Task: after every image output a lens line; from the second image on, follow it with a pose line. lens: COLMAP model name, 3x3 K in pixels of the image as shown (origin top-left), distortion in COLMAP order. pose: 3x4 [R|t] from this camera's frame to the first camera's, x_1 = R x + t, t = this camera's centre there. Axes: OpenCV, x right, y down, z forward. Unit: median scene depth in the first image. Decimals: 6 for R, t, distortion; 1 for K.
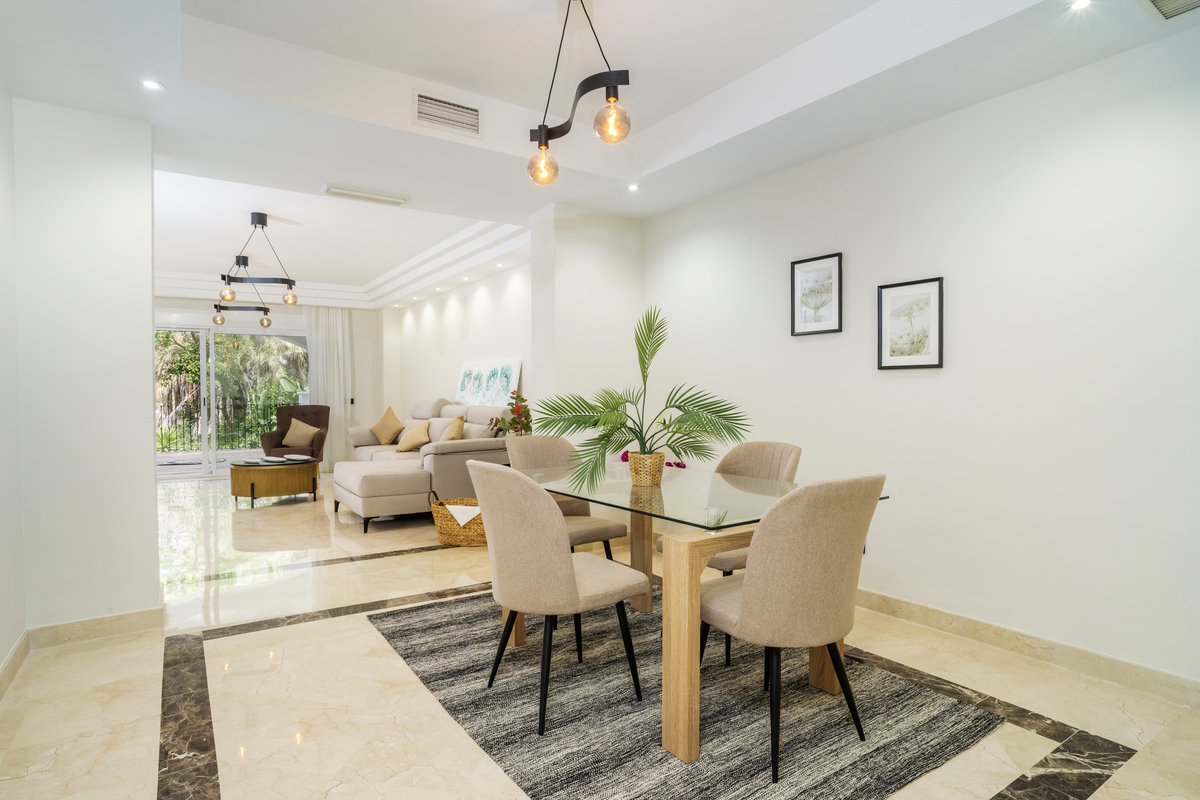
lens RADIAL K [[648.5, 0, 598.6], [0, 648.5, 409.4], [0, 0, 1]] dist [-0.042427, 0.000548]
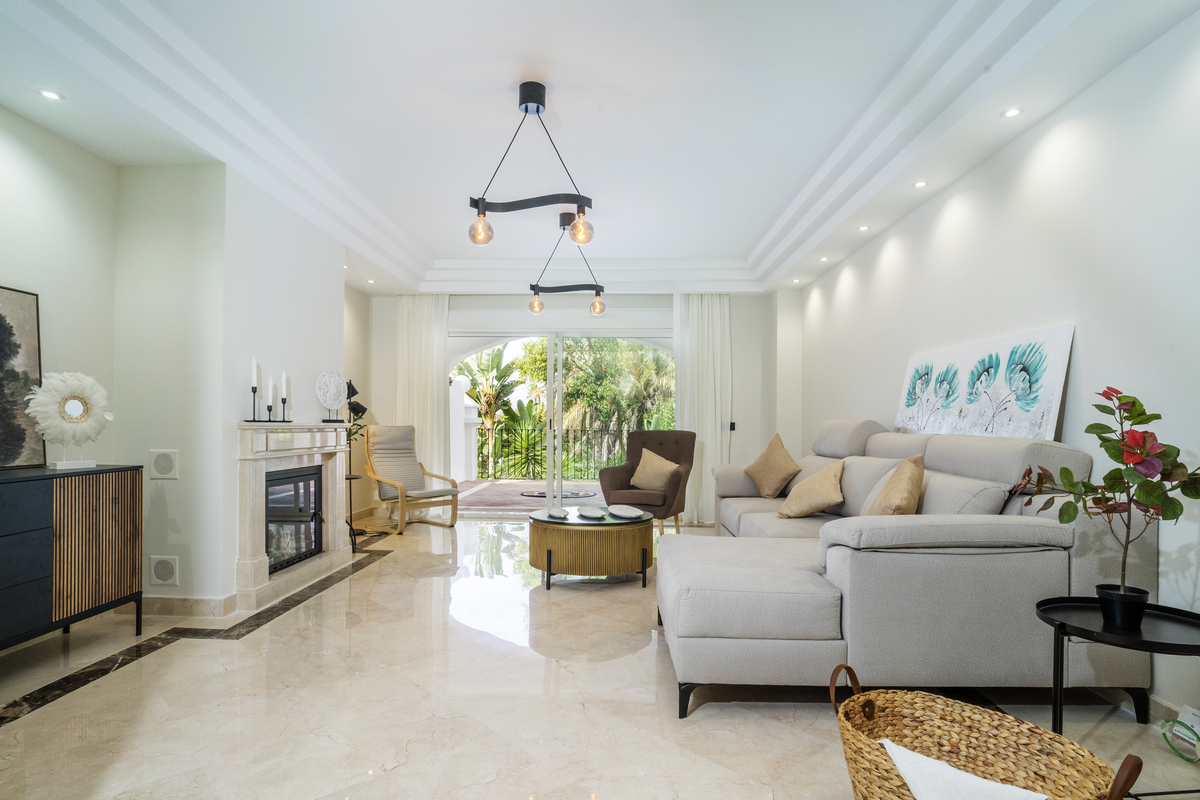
lens RADIAL K [[658.8, 0, 585.3], [0, 658.8, 431.2], [0, 0, 1]] dist [-0.061611, 0.000212]
pose [[0.804368, 0.016227, -0.593910, -0.107416], [-0.024522, 0.999682, -0.005899, 0.000881], [0.593625, 0.019309, 0.804510, 0.411965]]
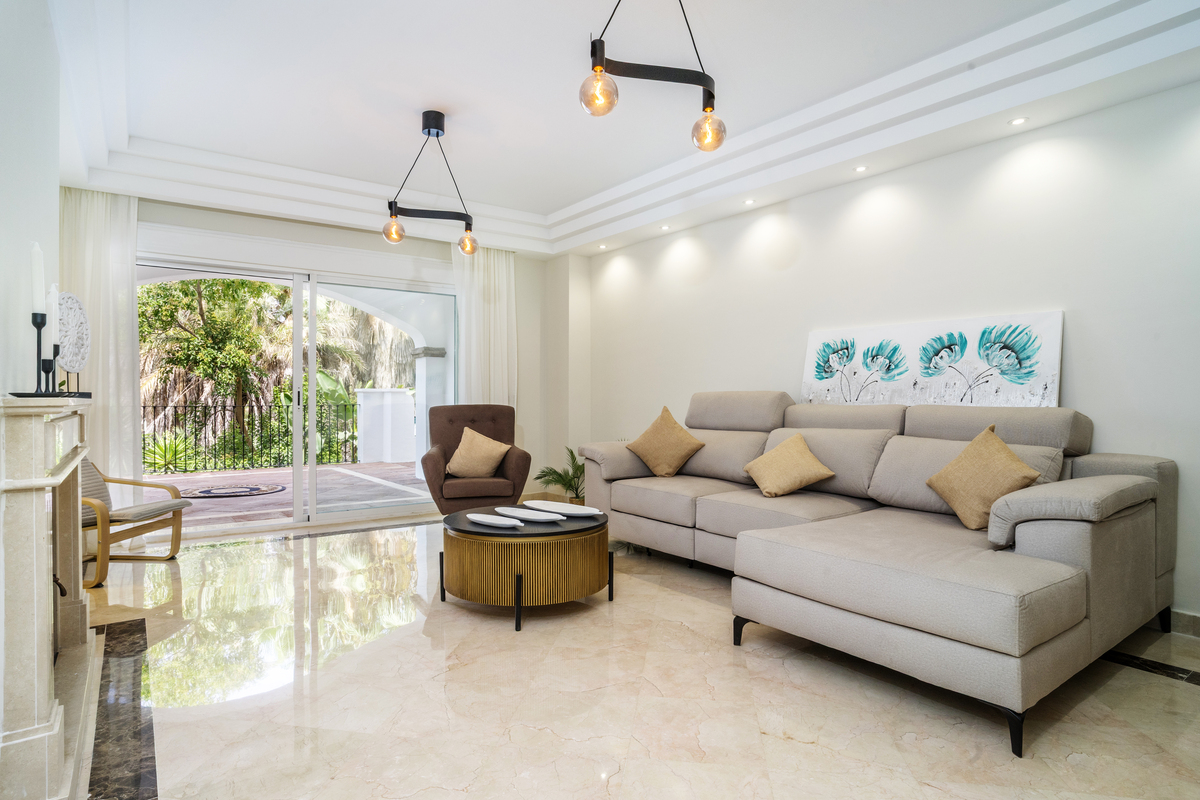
lens RADIAL K [[648.5, 0, 598.6], [0, 648.5, 409.4], [0, 0, 1]] dist [-0.042427, 0.000548]
pose [[0.998787, 0.003451, 0.049122, -0.419910], [-0.003065, 0.999964, -0.007925, 0.002108], [-0.049148, 0.007765, 0.998761, 0.450621]]
